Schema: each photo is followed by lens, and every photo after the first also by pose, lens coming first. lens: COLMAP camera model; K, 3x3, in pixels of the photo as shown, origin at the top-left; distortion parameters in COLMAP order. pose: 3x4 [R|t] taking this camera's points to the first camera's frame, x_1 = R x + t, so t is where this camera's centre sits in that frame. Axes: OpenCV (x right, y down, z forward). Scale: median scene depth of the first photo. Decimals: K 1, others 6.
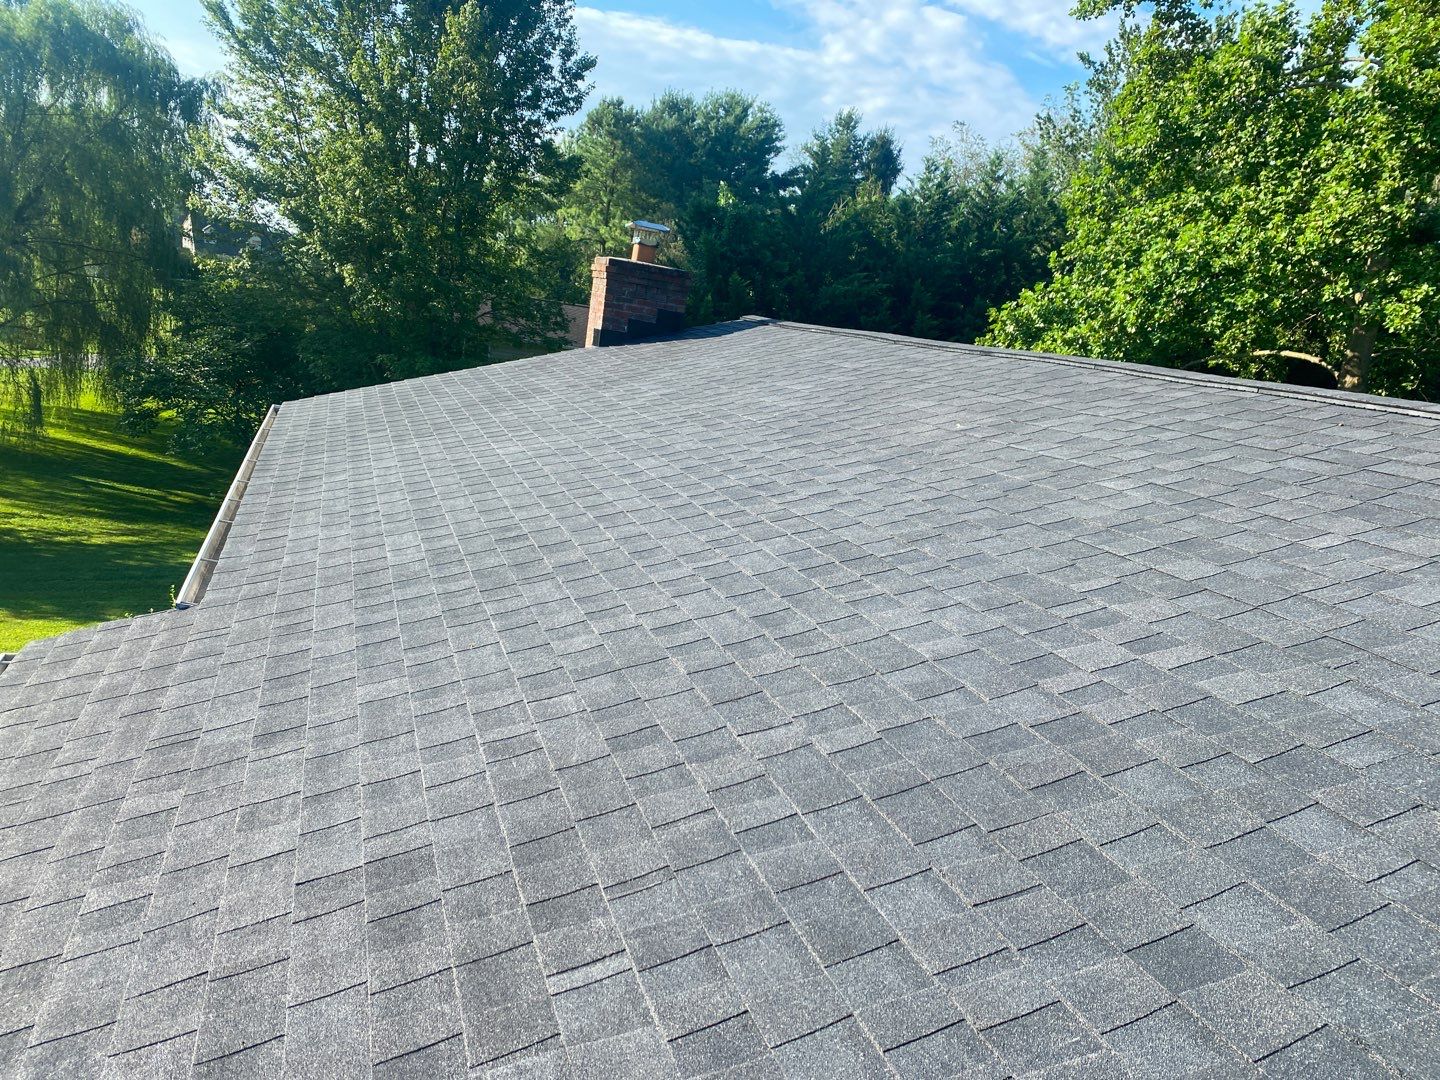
lens RADIAL K [[1086.5, 0, 732.3], [0, 1086.5, 552.1], [0, 0, 1]] dist [0.027190, -0.037976]
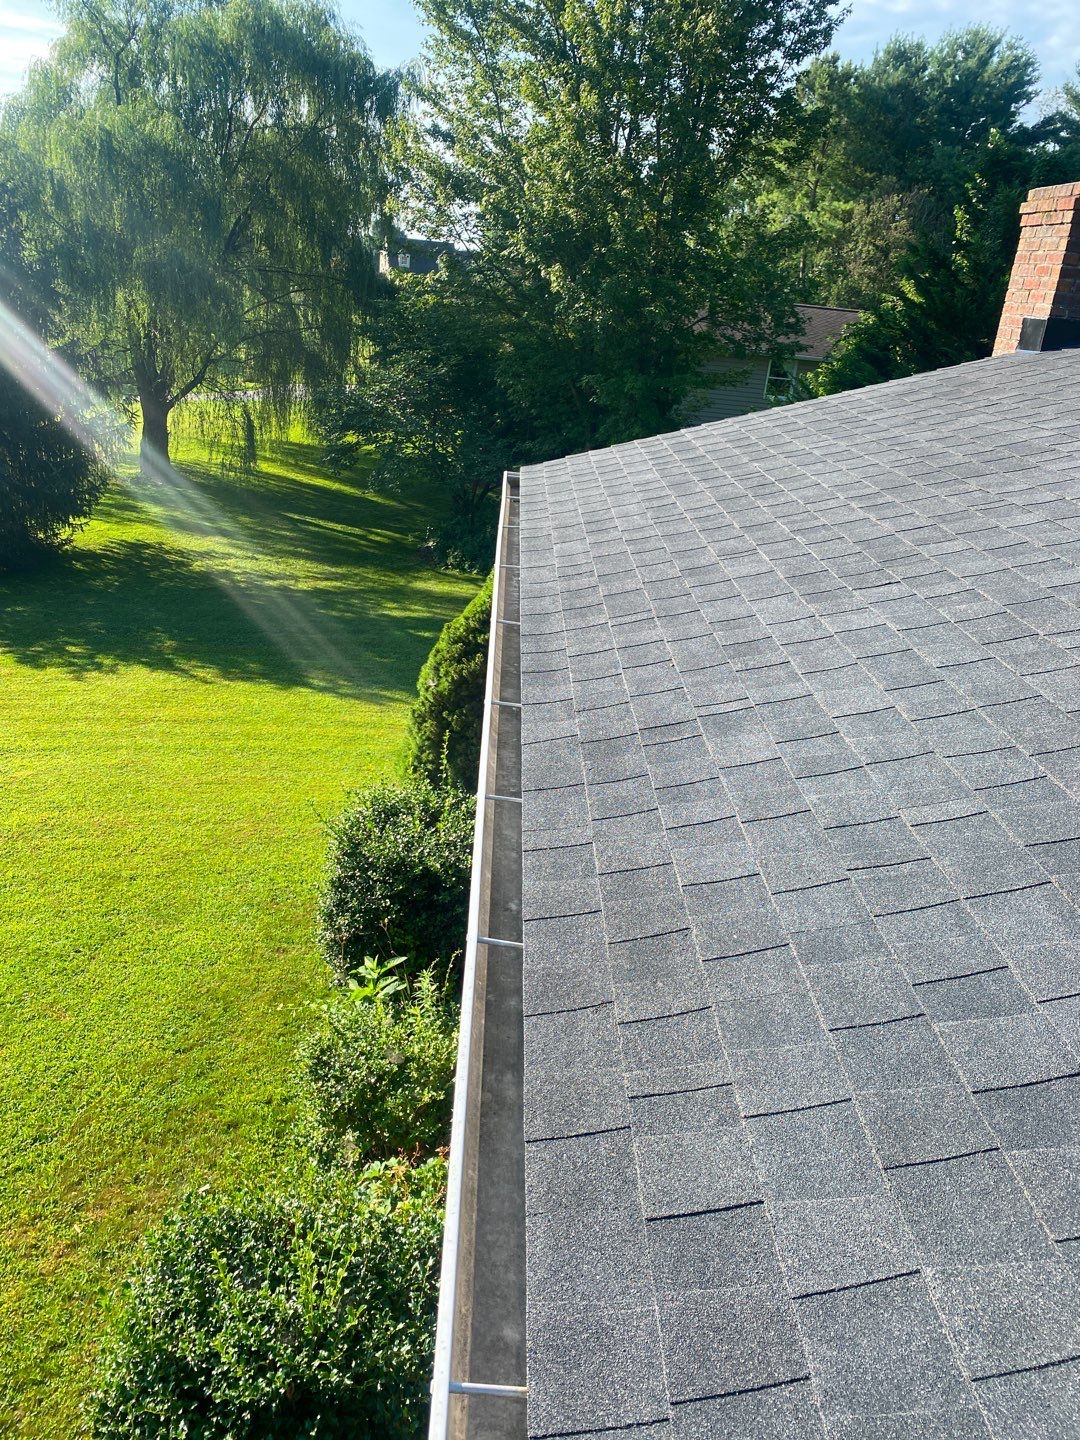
lens RADIAL K [[1086.5, 0, 546.9], [0, 1086.5, 724.3], [0, 0, 1]] dist [0.027190, -0.037976]
pose [[0.949622, 0.057886, -0.308004, -0.057950], [-0.014460, 0.989840, 0.141448, -0.023603], [0.313063, -0.129868, 0.940811, 0.116283]]
